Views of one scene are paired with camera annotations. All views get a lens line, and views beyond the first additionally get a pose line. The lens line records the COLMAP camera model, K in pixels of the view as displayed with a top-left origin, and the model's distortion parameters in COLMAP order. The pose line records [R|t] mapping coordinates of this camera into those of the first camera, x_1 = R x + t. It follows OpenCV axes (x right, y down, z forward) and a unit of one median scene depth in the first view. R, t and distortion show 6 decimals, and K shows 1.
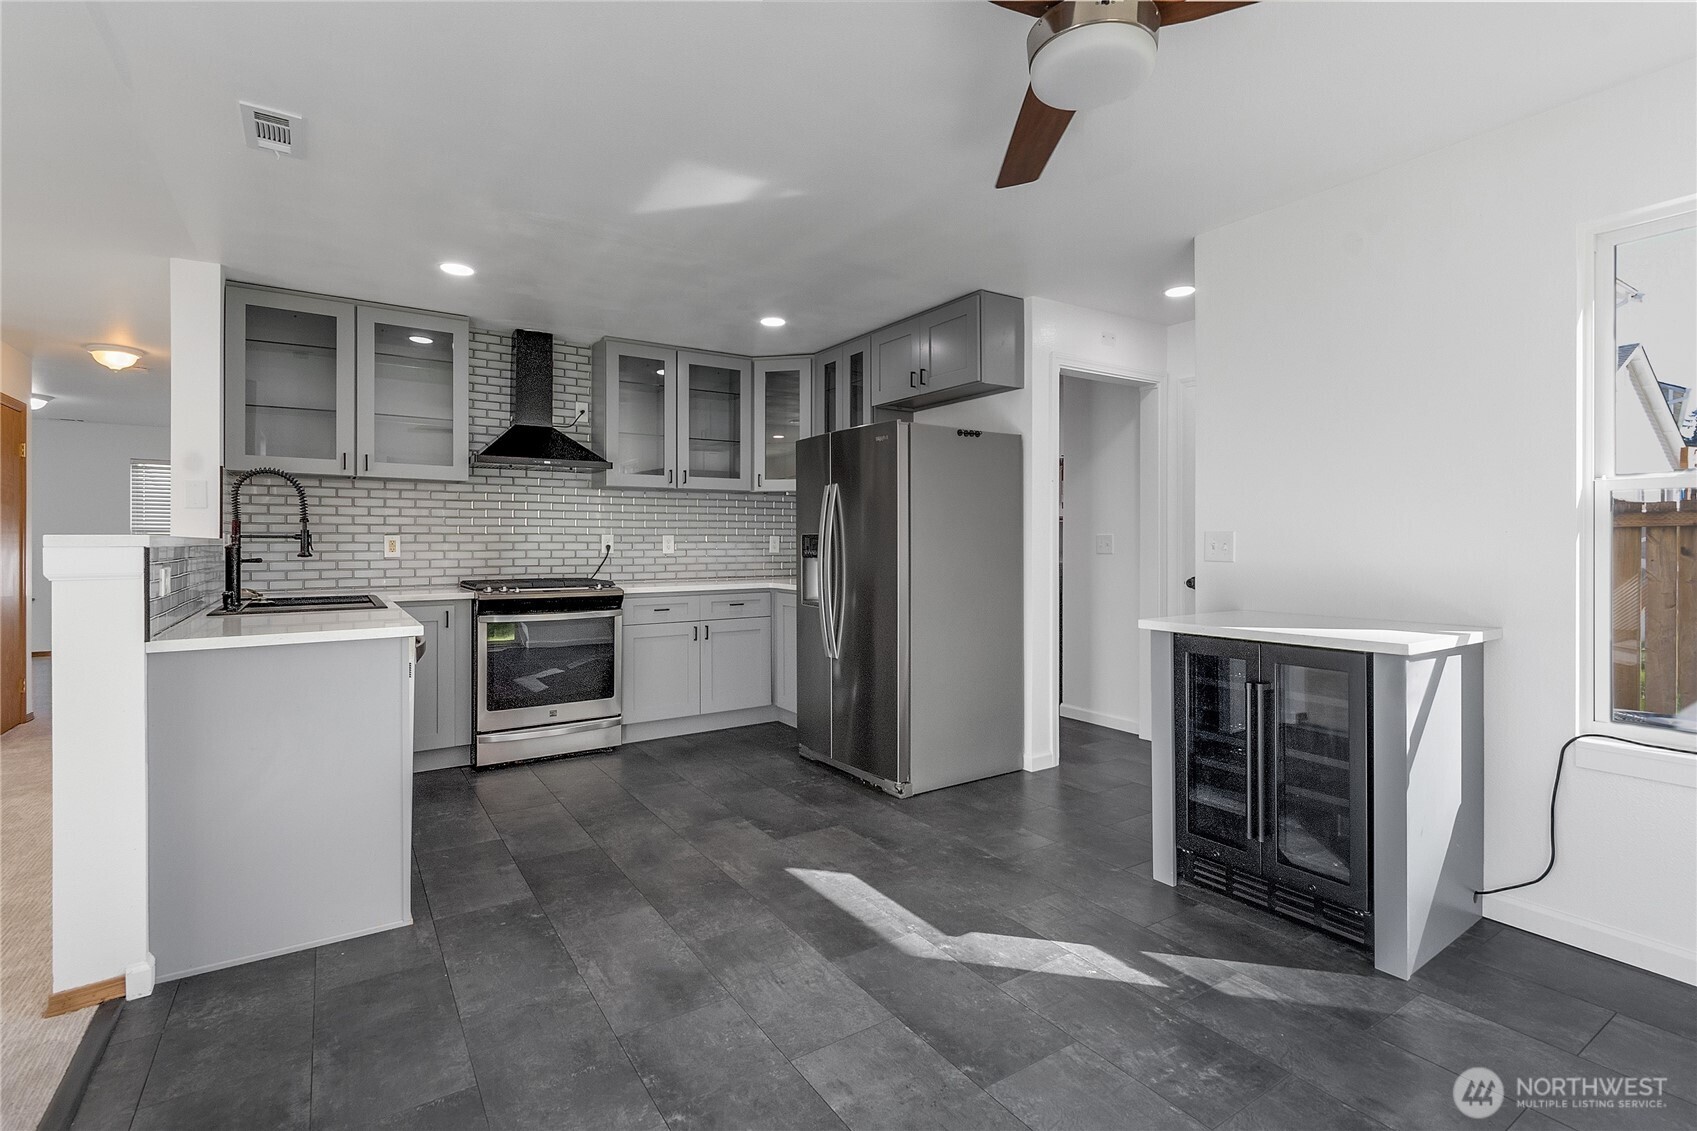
lens RADIAL K [[795.8, 0, 846.9], [0, 795.8, 550.8], [0, 0, 1]] dist [-0.000022, 0.001072]
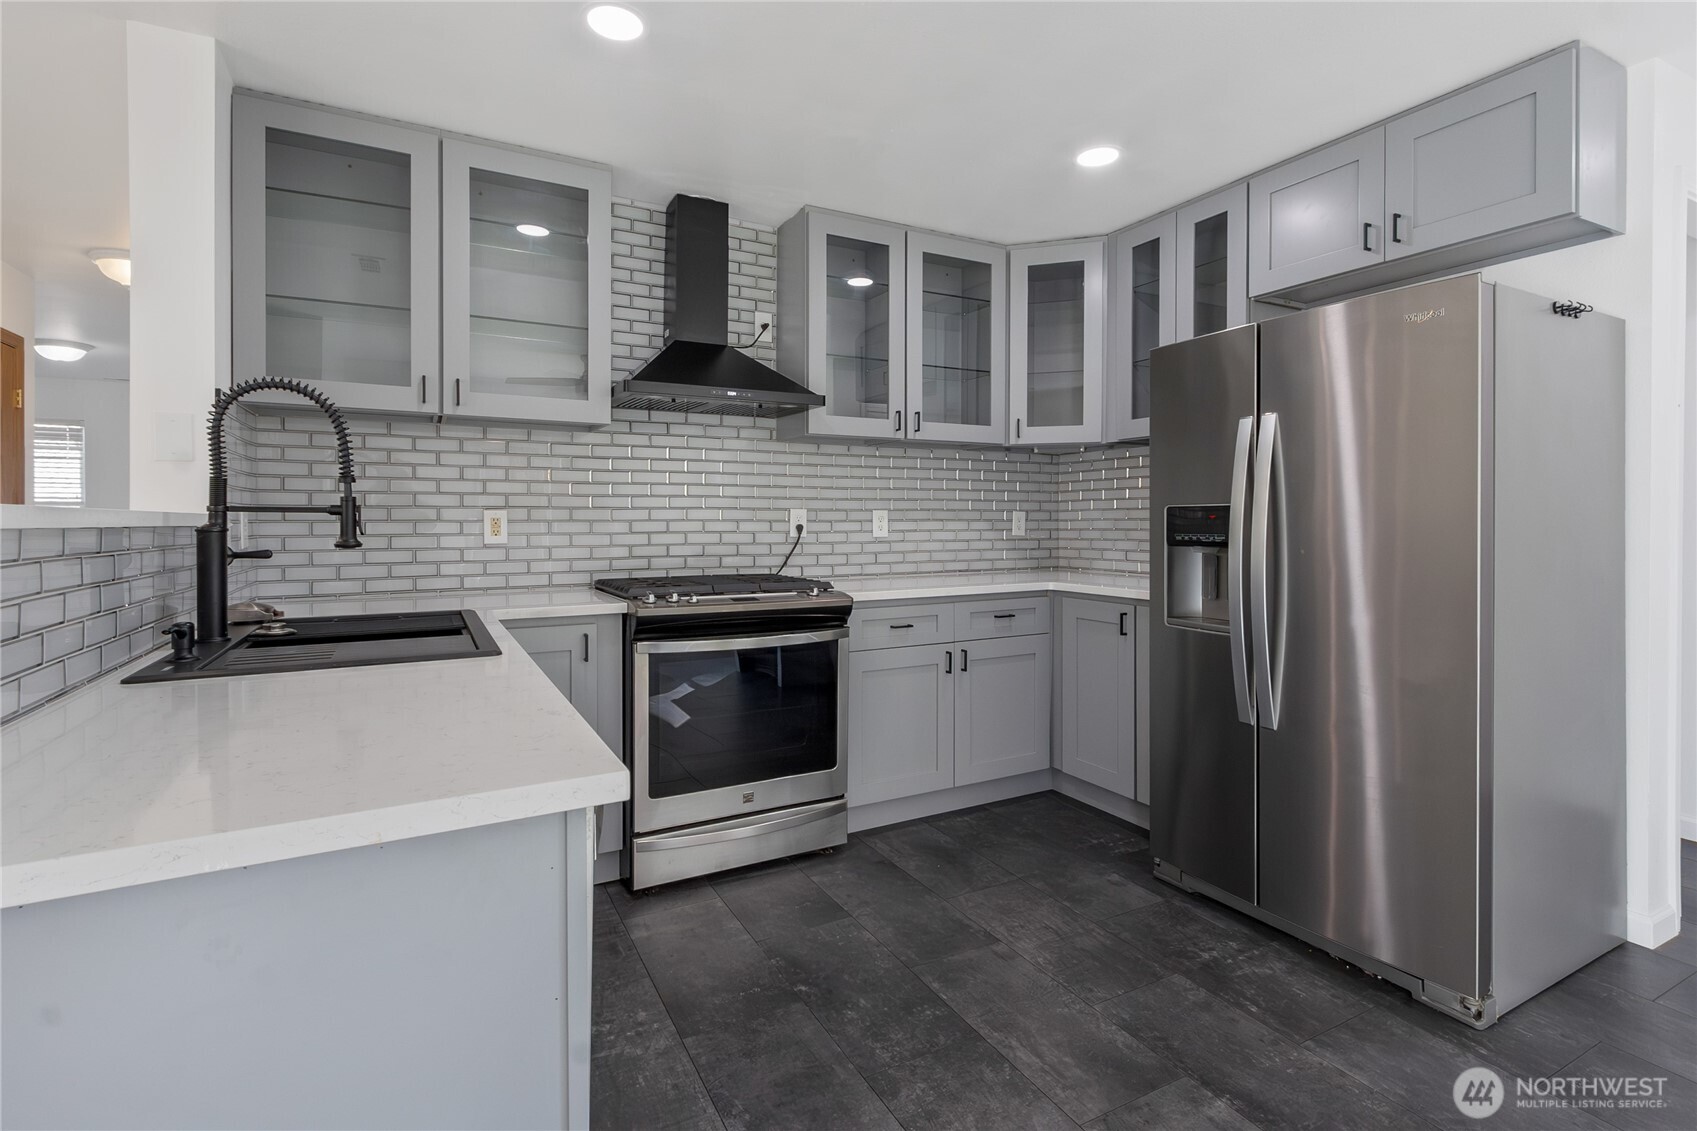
lens RADIAL K [[795.8, 0, 857.5], [0, 795.8, 532.2], [0, 0, 1]] dist [-0.000022, 0.001072]
pose [[0.997188, 0.000465, -0.074934, -0.229225], [-0.000216, 0.999994, 0.003335, -0.003538], [0.074935, -0.003309, 0.997183, 0.376123]]
